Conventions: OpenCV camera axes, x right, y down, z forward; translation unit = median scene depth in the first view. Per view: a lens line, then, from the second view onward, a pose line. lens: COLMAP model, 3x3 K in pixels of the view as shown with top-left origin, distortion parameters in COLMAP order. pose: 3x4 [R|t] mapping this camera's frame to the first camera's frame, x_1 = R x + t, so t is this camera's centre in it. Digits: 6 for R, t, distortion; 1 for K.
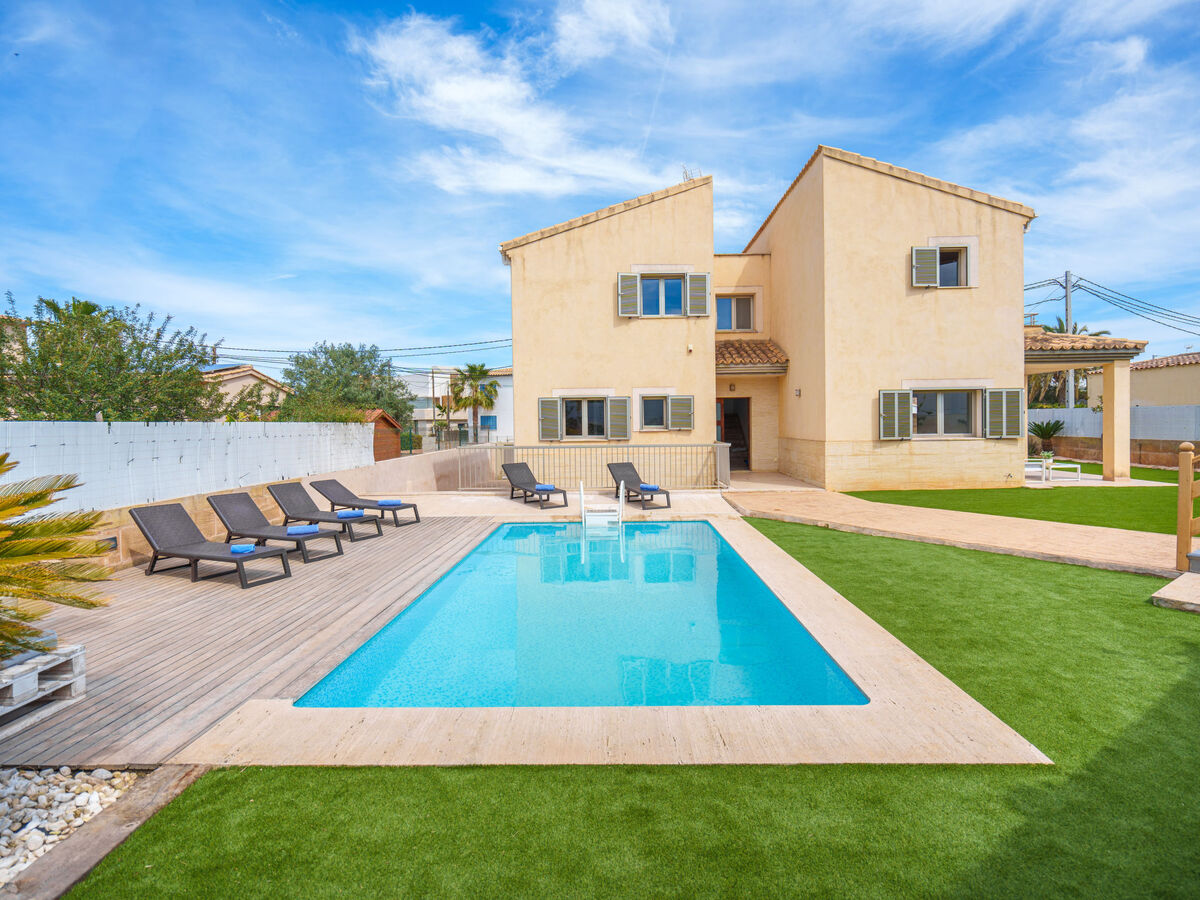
lens RADIAL K [[626.7, 0, 613.1], [0, 626.7, 443.3], [0, 0, 1]] dist [-0.007810, 0.002816]
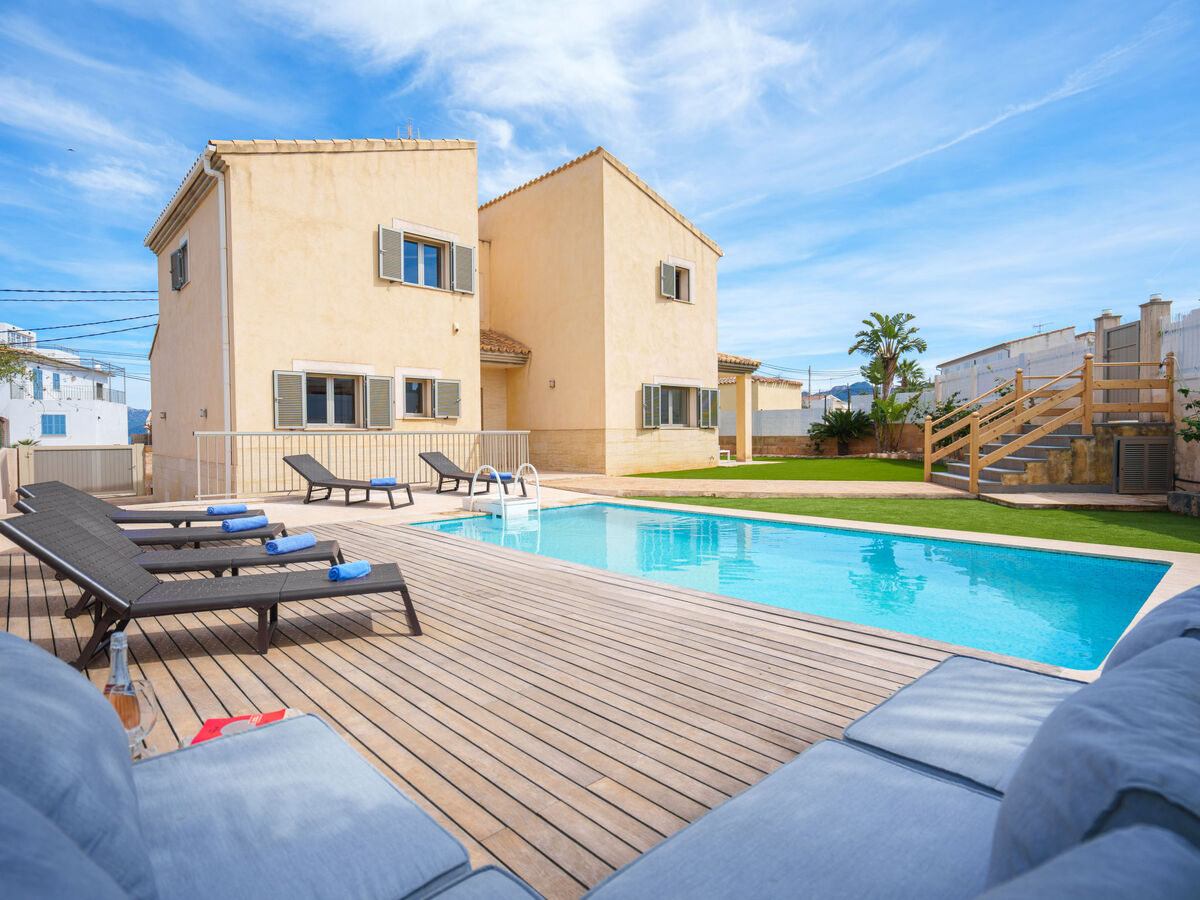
lens RADIAL K [[626.7, 0, 578.7], [0, 626.7, 455.3], [0, 0, 1]] dist [-0.007810, 0.002816]
pose [[0.727293, -0.015024, 0.686163, -0.365216], [0.023572, 0.999717, -0.003095, 0.037878], [-0.685923, 0.018426, 0.727441, 0.231397]]
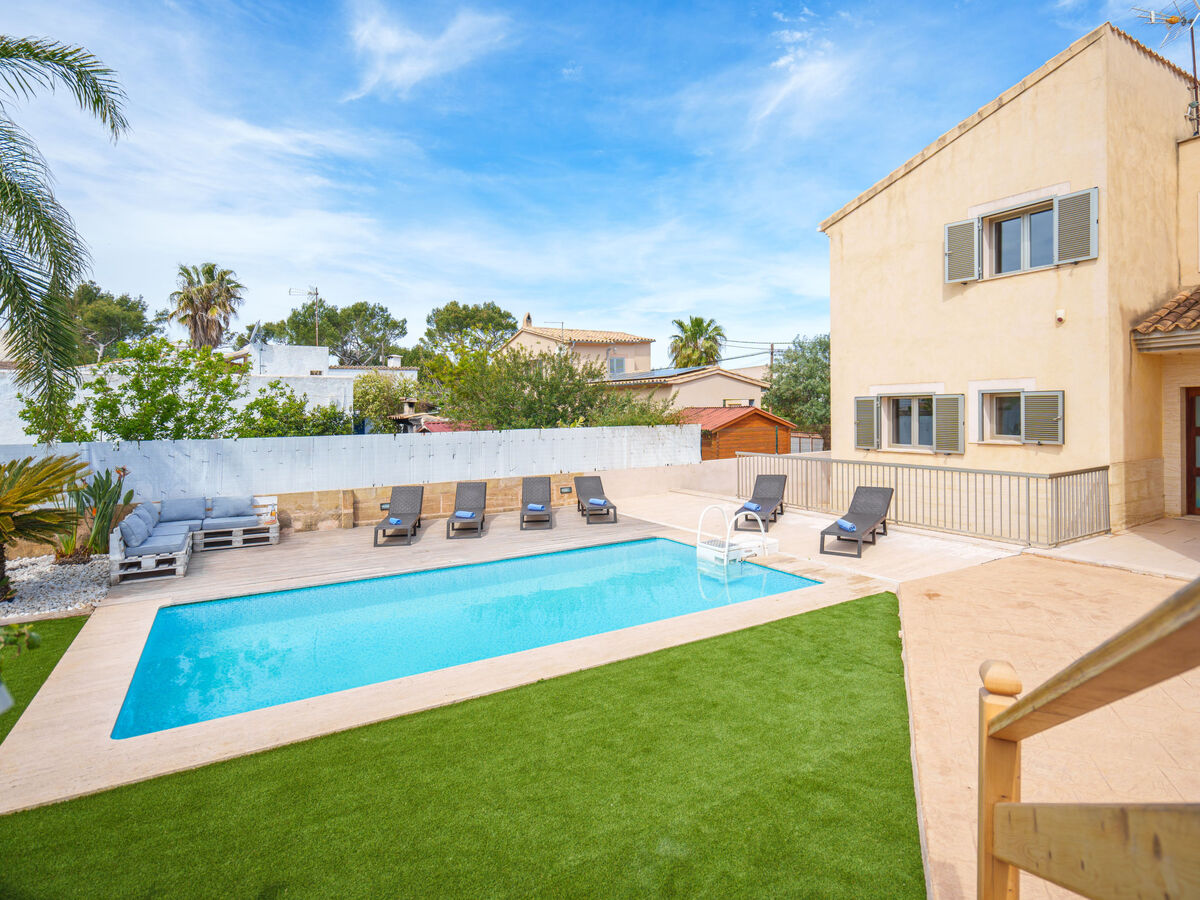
lens RADIAL K [[625.7, 0, 586.8], [0, 625.7, 410.8], [0, 0, 1]] dist [-0.015920, 0.001344]
pose [[0.504753, 0.008251, -0.863224, 0.419932], [-0.021142, 0.999773, -0.002806, -0.043979], [0.863005, 0.019667, 0.504813, 0.274417]]
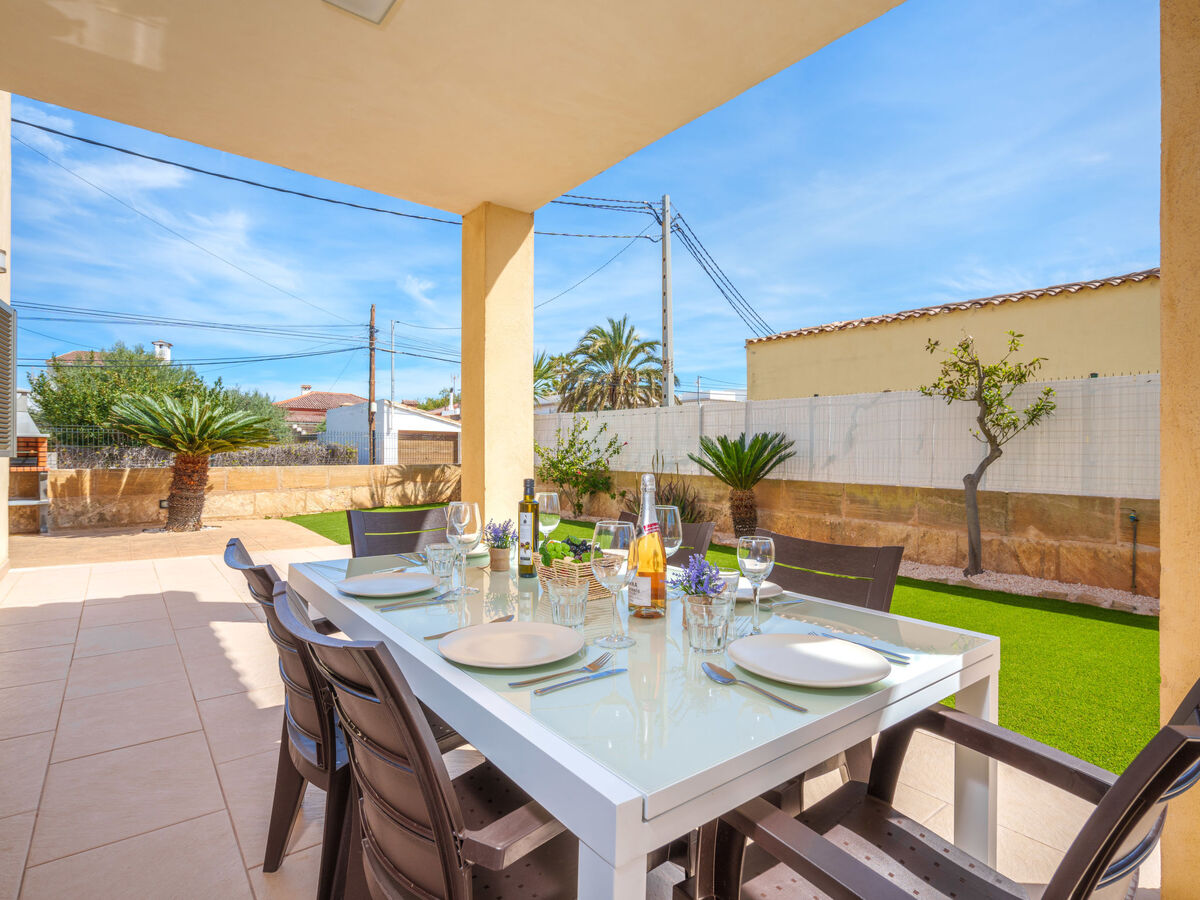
lens RADIAL K [[626.7, 0, 608.8], [0, 626.7, 456.7], [0, 0, 1]] dist [-0.007810, 0.002816]
pose [[0.771617, 0.011038, 0.635991, 0.626913], [0.007857, 0.999608, -0.026881, -0.022869], [-0.636038, 0.025739, 0.771228, 1.173653]]
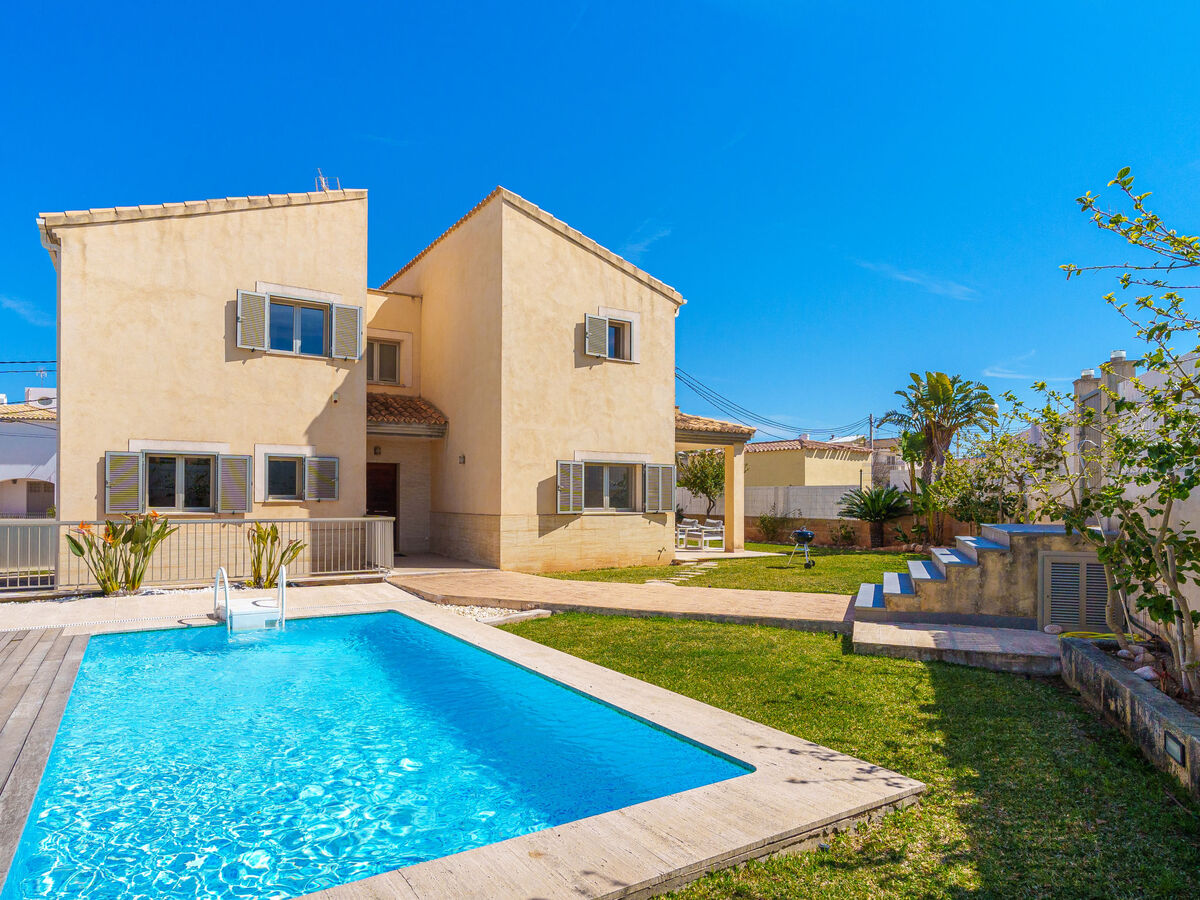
lens RADIAL K [[736.3, 0, 575.9], [0, 736.3, 499.4], [0, 0, 1]] dist [-0.003475, 0.012621]
pose [[0.845409, 0.016437, 0.533866, -0.115385], [0.002228, 0.999409, -0.034298, 0.009615], [-0.534115, 0.030185, 0.844873, 0.048795]]
